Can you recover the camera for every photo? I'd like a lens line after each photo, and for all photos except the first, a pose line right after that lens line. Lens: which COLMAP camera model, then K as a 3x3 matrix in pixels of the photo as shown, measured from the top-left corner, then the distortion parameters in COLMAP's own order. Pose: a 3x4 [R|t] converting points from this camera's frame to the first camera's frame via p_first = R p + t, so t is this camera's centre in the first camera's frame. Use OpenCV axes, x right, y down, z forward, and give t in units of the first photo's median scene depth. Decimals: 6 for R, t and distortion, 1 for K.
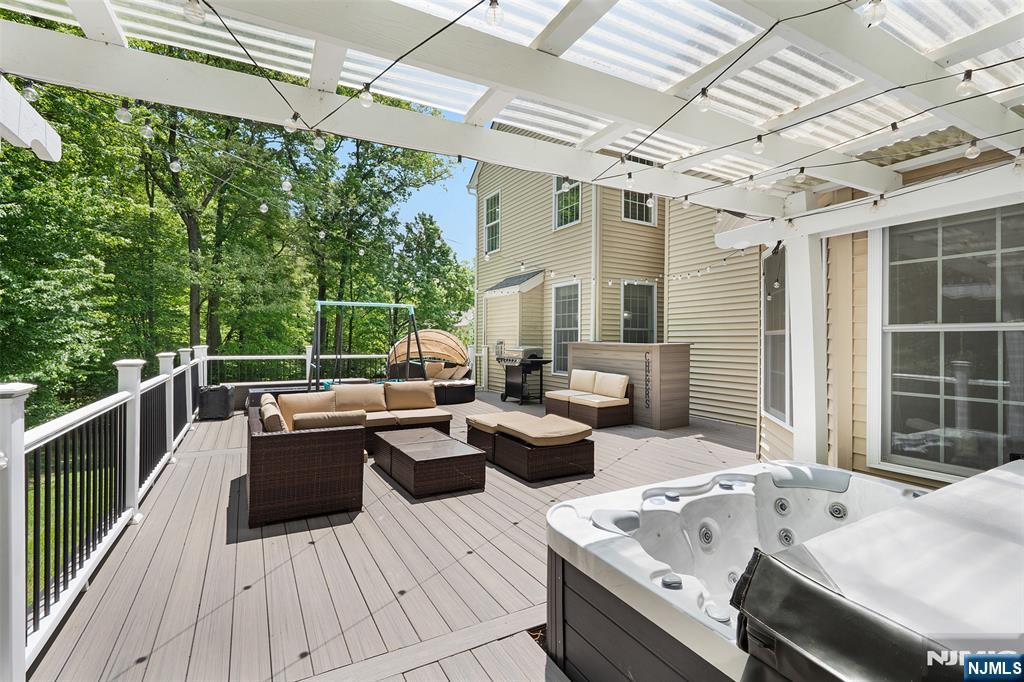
lens RADIAL K [[455.9, 0, 513.5], [0, 455.9, 334.0], [0, 0, 1]] dist [-0.000437, -0.000086]
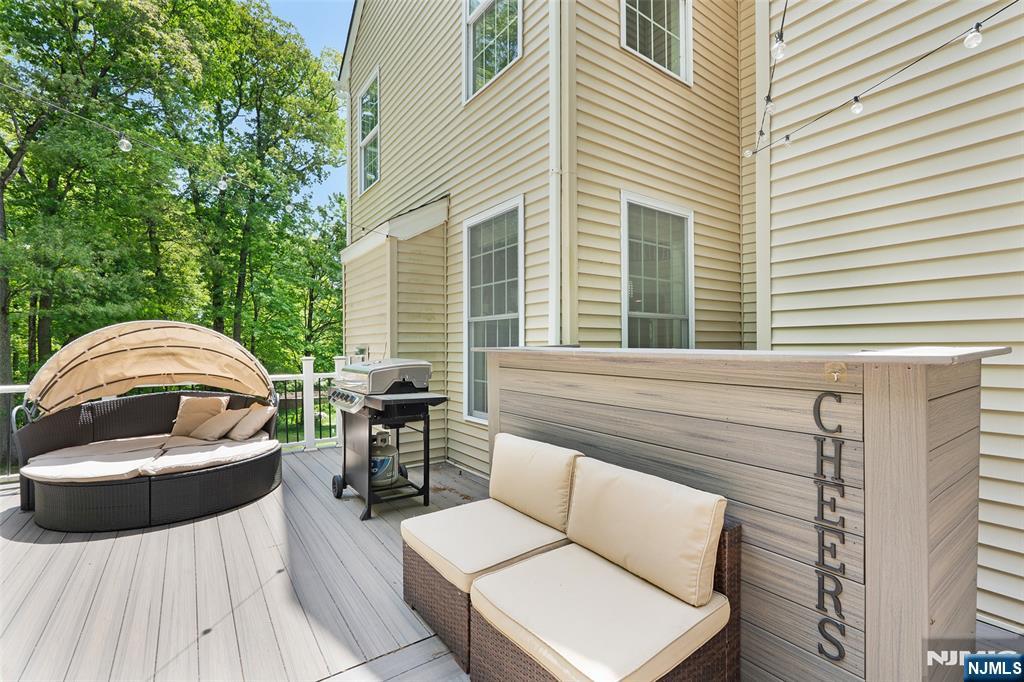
lens RADIAL K [[455.9, 0, 513.5], [0, 455.9, 334.0], [0, 0, 1]] dist [-0.000437, -0.000086]
pose [[0.994364, -0.007910, 0.105723, 0.093047], [0.009385, 0.999865, -0.013458, 0.010644], [-0.105602, 0.014375, 0.994305, 0.587399]]
